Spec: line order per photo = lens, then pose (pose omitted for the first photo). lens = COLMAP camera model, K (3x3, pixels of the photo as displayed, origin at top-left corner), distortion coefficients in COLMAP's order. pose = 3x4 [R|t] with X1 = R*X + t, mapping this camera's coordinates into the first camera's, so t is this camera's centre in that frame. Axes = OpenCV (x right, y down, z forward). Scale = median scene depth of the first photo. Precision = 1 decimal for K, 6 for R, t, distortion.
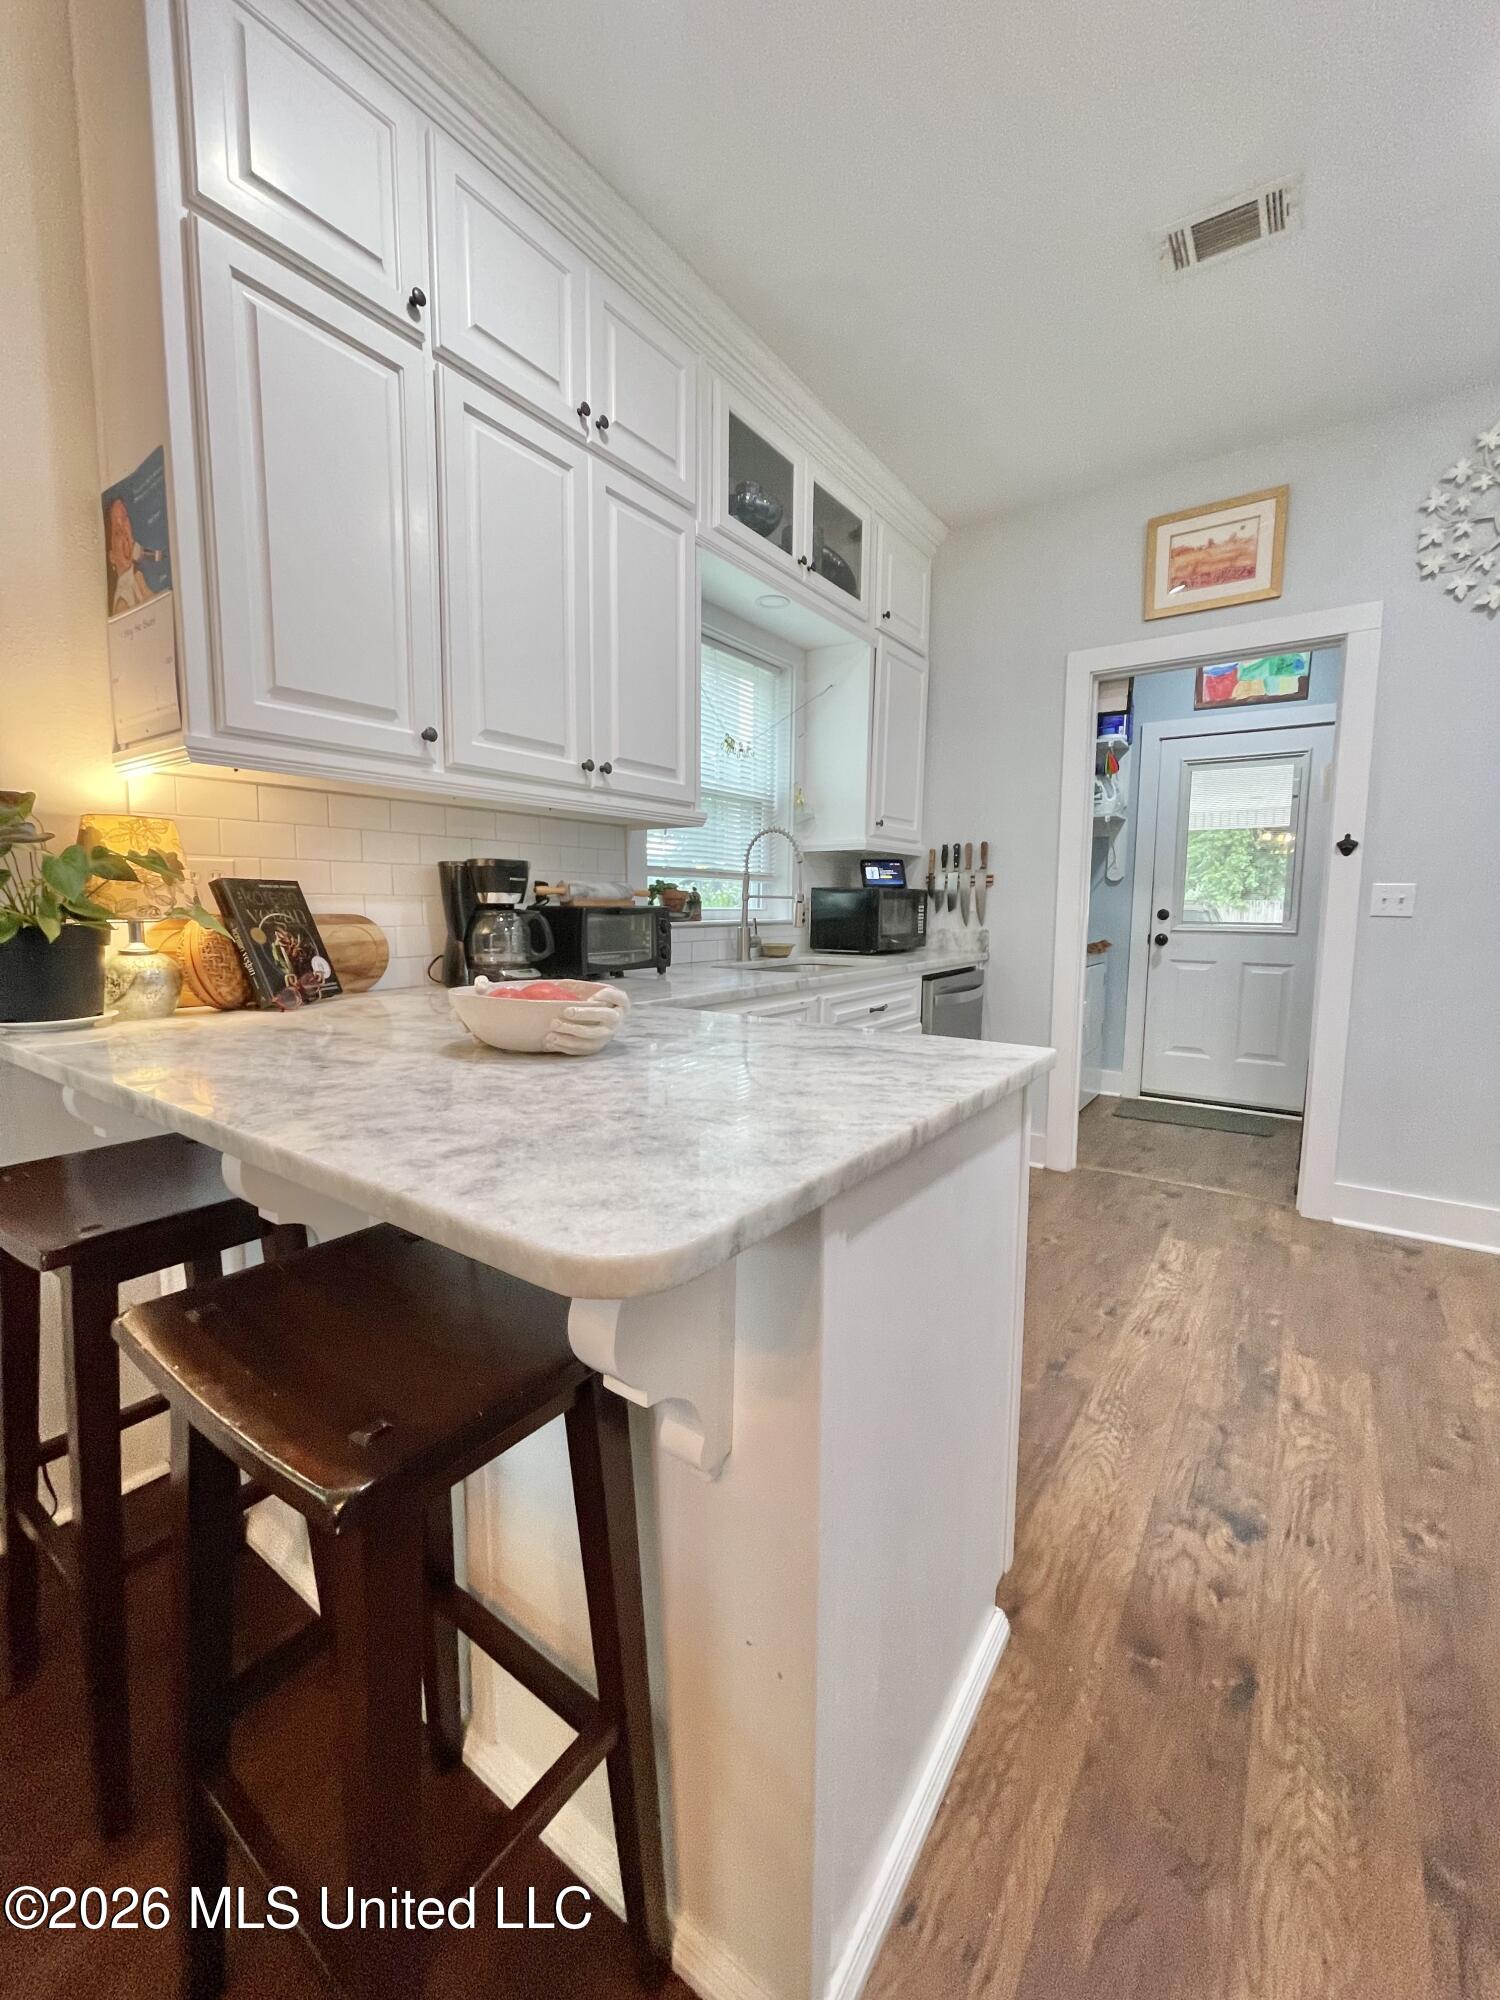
lens RADIAL K [[803.1, 0, 746.3], [0, 803.1, 990.6], [0, 0, 1]] dist [0.001962, 0.000784]
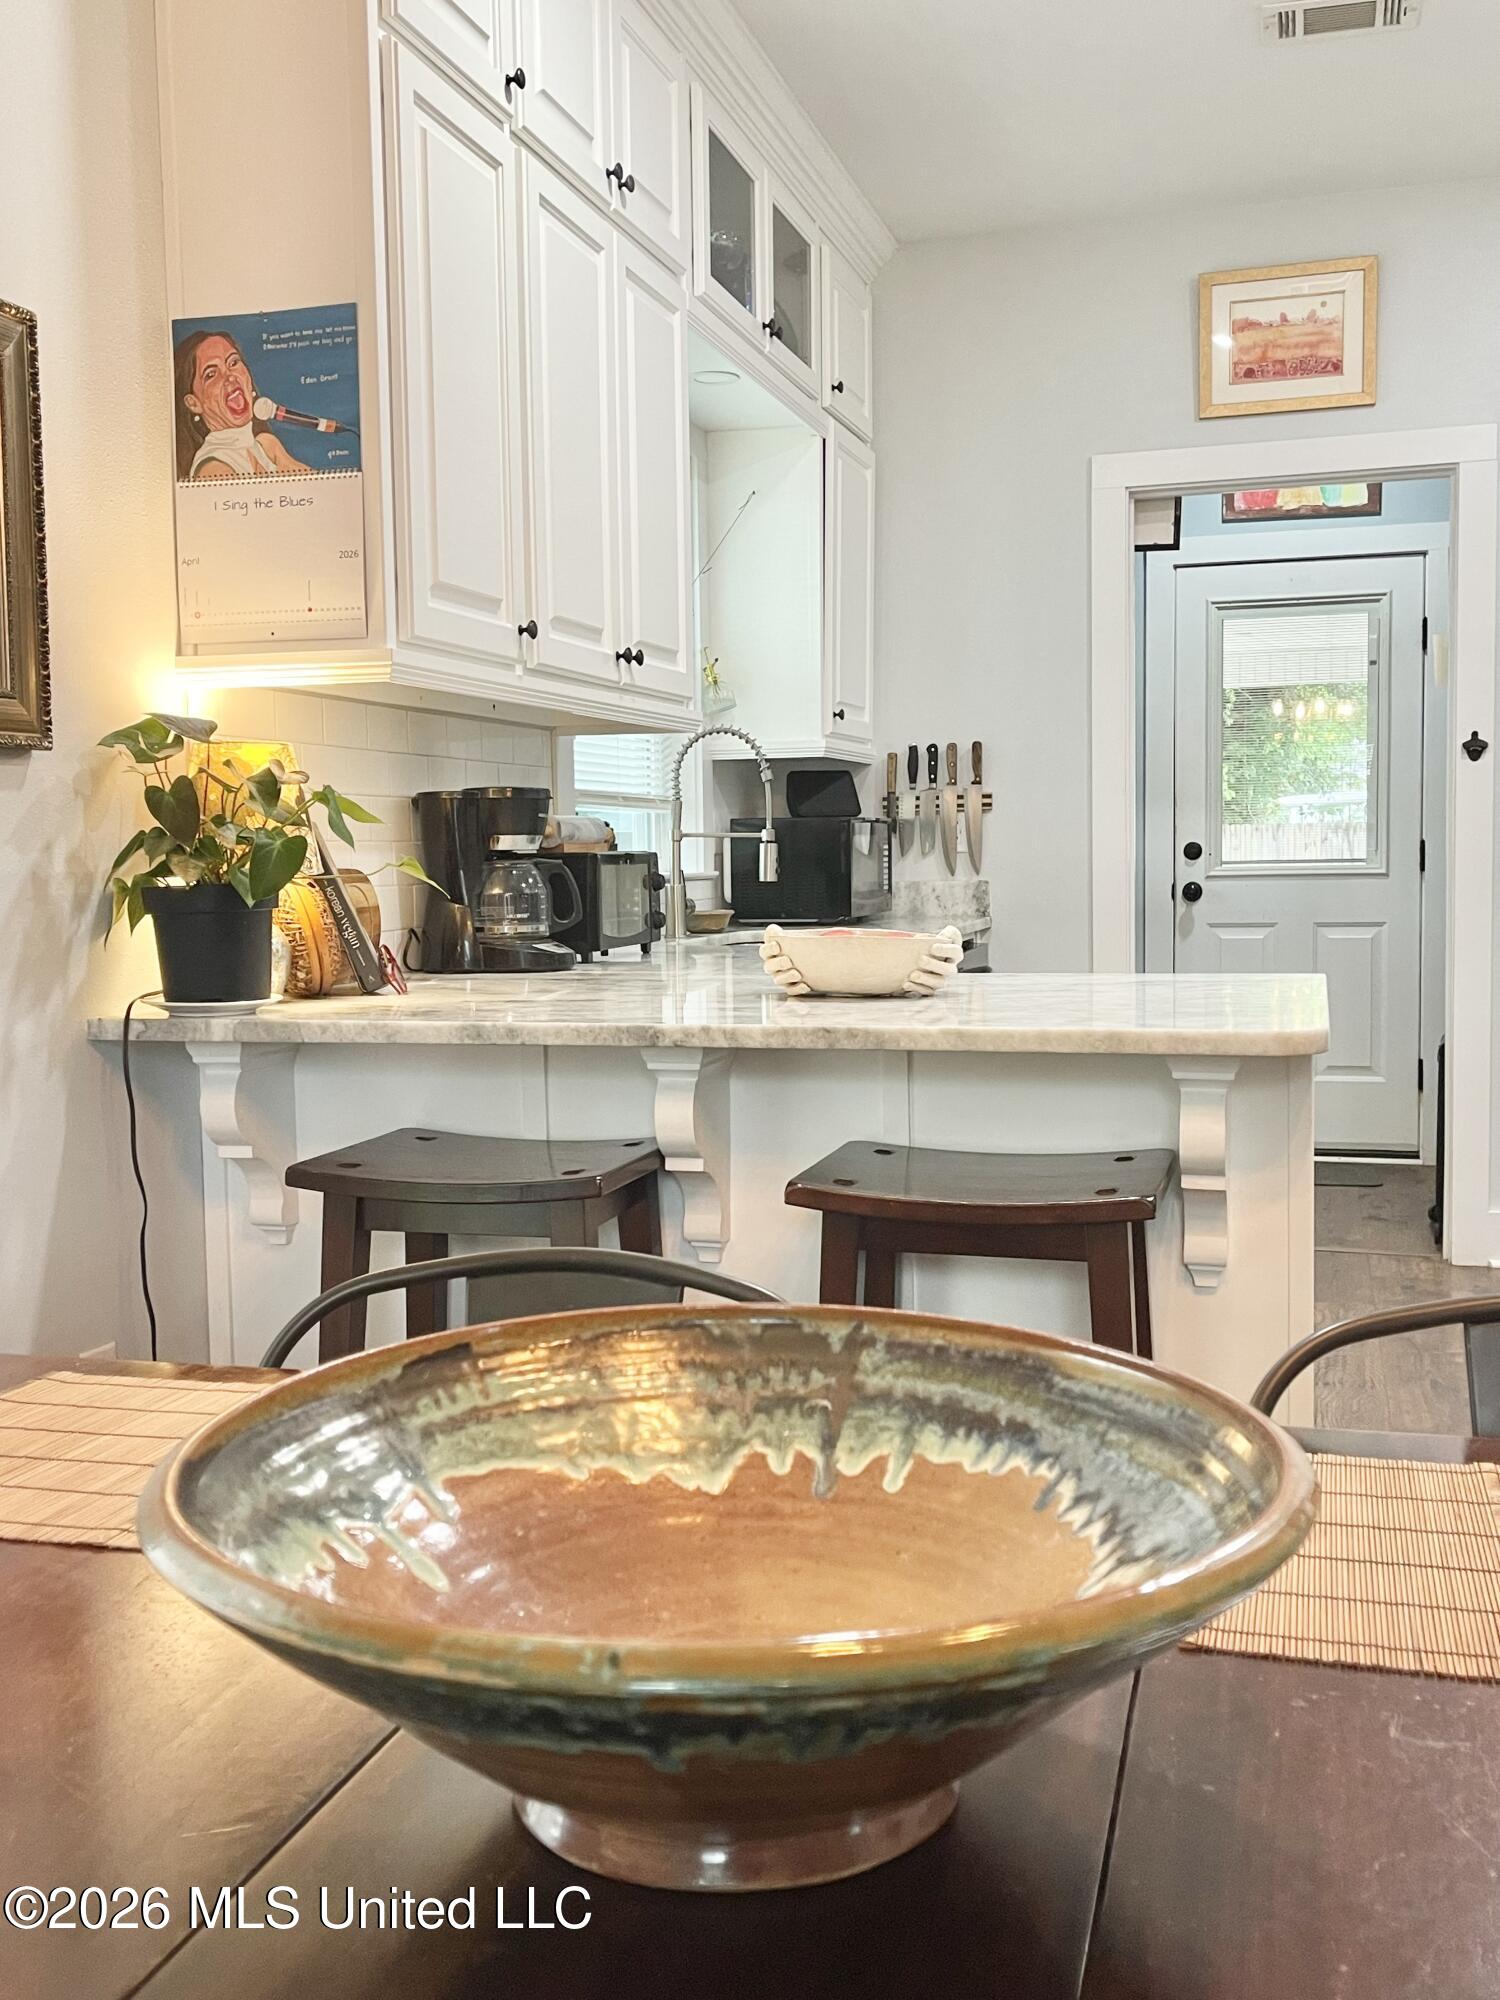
lens RADIAL K [[1952.3, 0, 753.8], [0, 1952.3, 998.7], [0, 0, 1]] dist [0.070953, 0.000000]
pose [[0.941912, -0.049538, 0.332187, -0.461128], [0.060712, 0.997882, -0.023339, 0.049490], [-0.330327, 0.042151, 0.942925, -0.452072]]
